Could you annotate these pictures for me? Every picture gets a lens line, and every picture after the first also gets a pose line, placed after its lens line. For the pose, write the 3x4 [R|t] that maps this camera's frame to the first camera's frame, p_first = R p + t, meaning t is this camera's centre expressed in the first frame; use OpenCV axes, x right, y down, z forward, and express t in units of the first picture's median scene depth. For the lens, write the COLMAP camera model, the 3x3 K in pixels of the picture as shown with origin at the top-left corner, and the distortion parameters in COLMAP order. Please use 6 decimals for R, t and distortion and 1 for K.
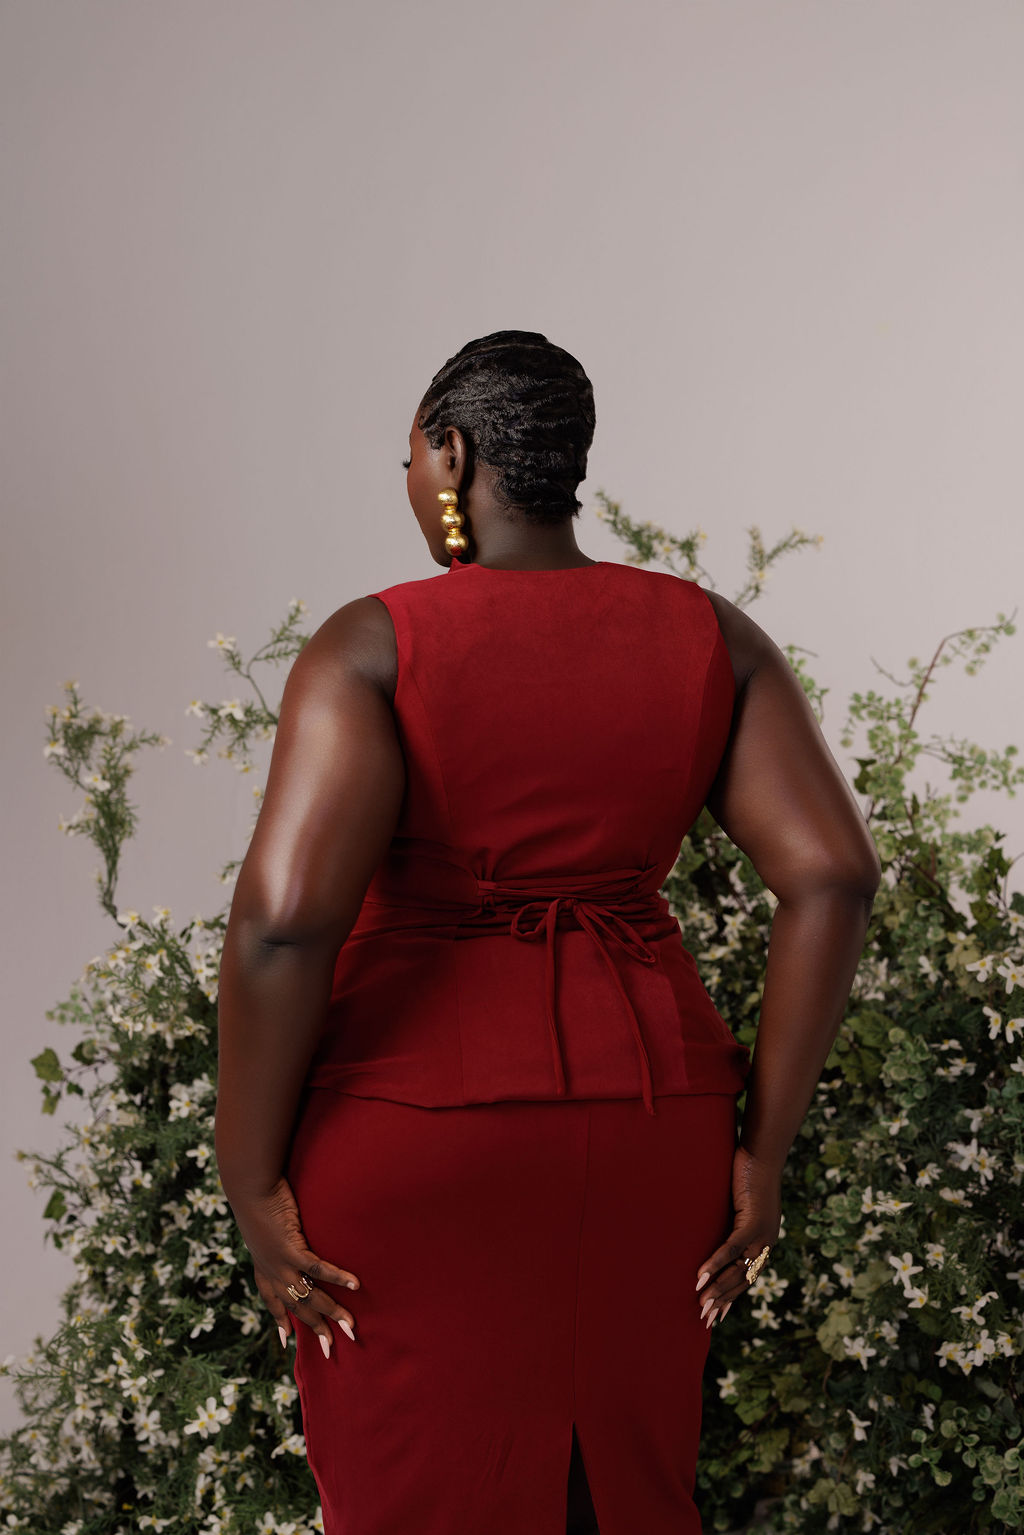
lens RADIAL K [[2017.1, 0, 527.8], [0, 2017.1, 765.9], [0, 0, 1]] dist [0.016899, 0.000000]
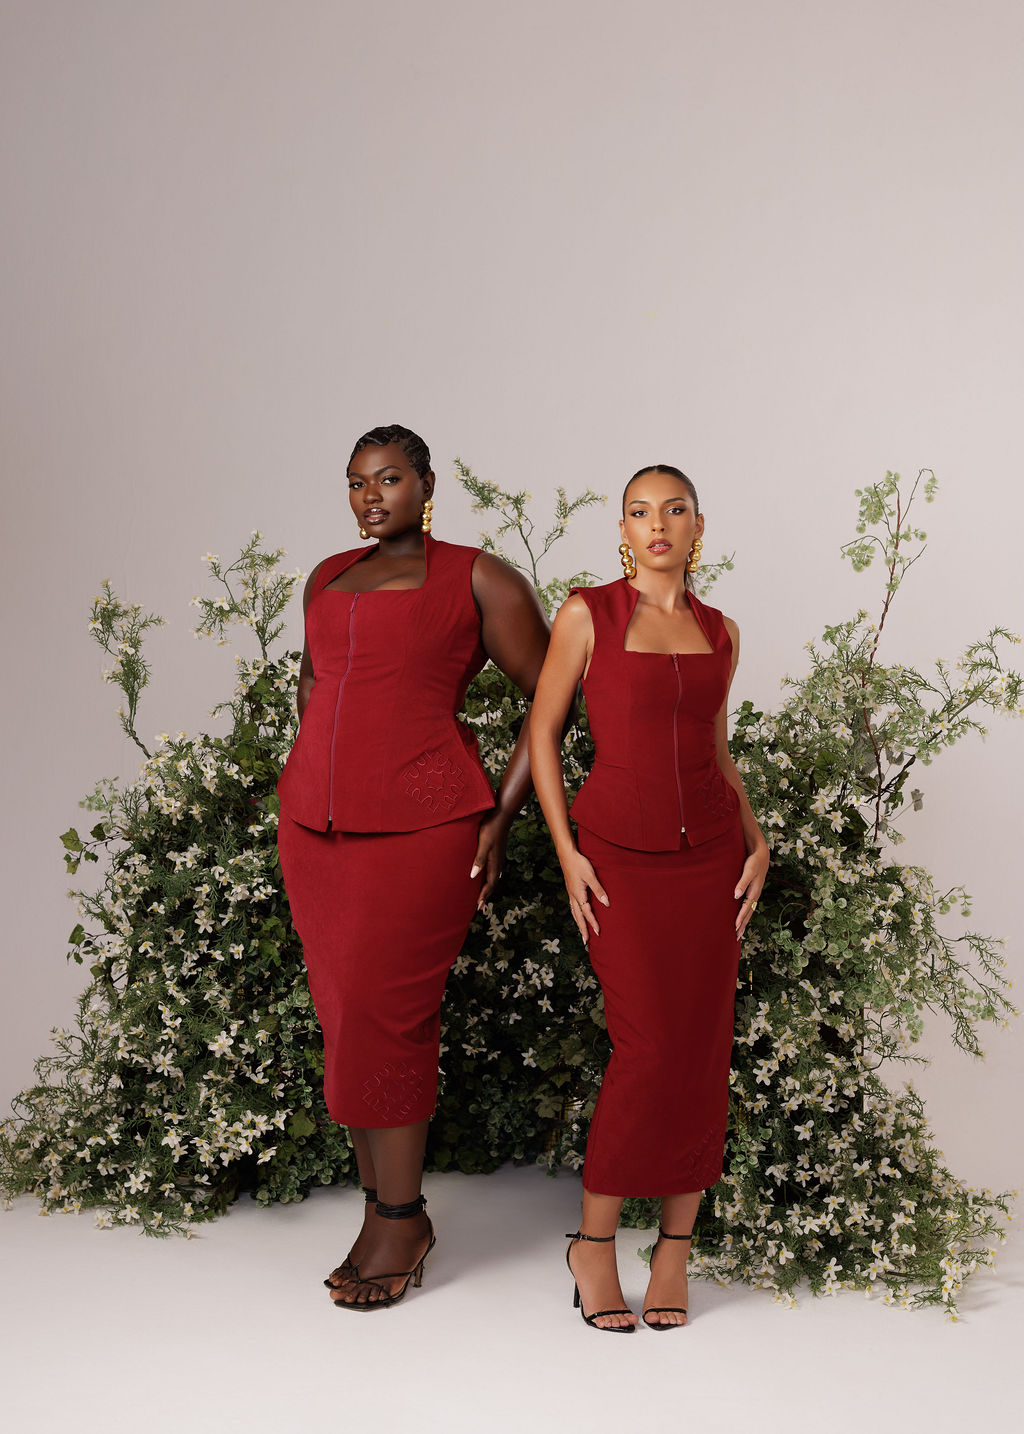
lens RADIAL K [[1941.0, 0, 474.8], [0, 1941.0, 686.3], [0, 0, 1]] dist [0.004396, 0.000000]
pose [[0.994973, 0.031789, 0.094963, -0.089007], [-0.034098, 0.999158, 0.022796, -0.005340], [-0.094158, -0.025919, 0.995220, -0.446612]]
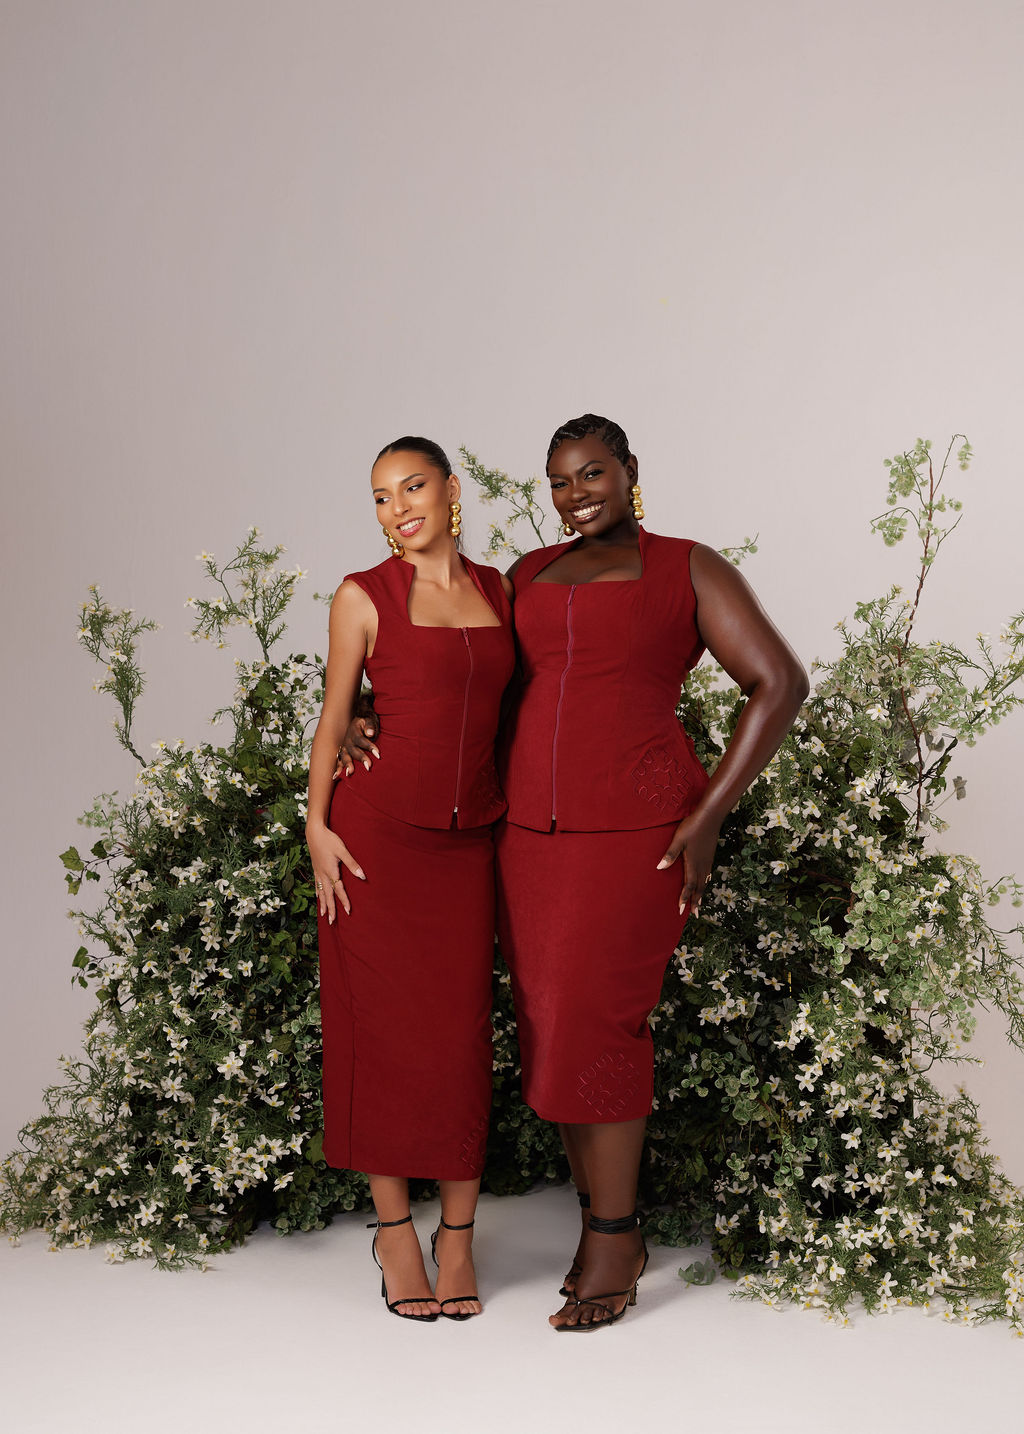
lens RADIAL K [[1941.0, 0, 461.8], [0, 1941.0, 737.5], [0, 0, 1]] dist [0.004396, 0.000000]
pose [[0.997241, -0.003215, 0.074157, -0.072030], [0.000520, 0.999340, 0.036323, 0.016271], [-0.074225, -0.036184, 0.996585, -0.374857]]
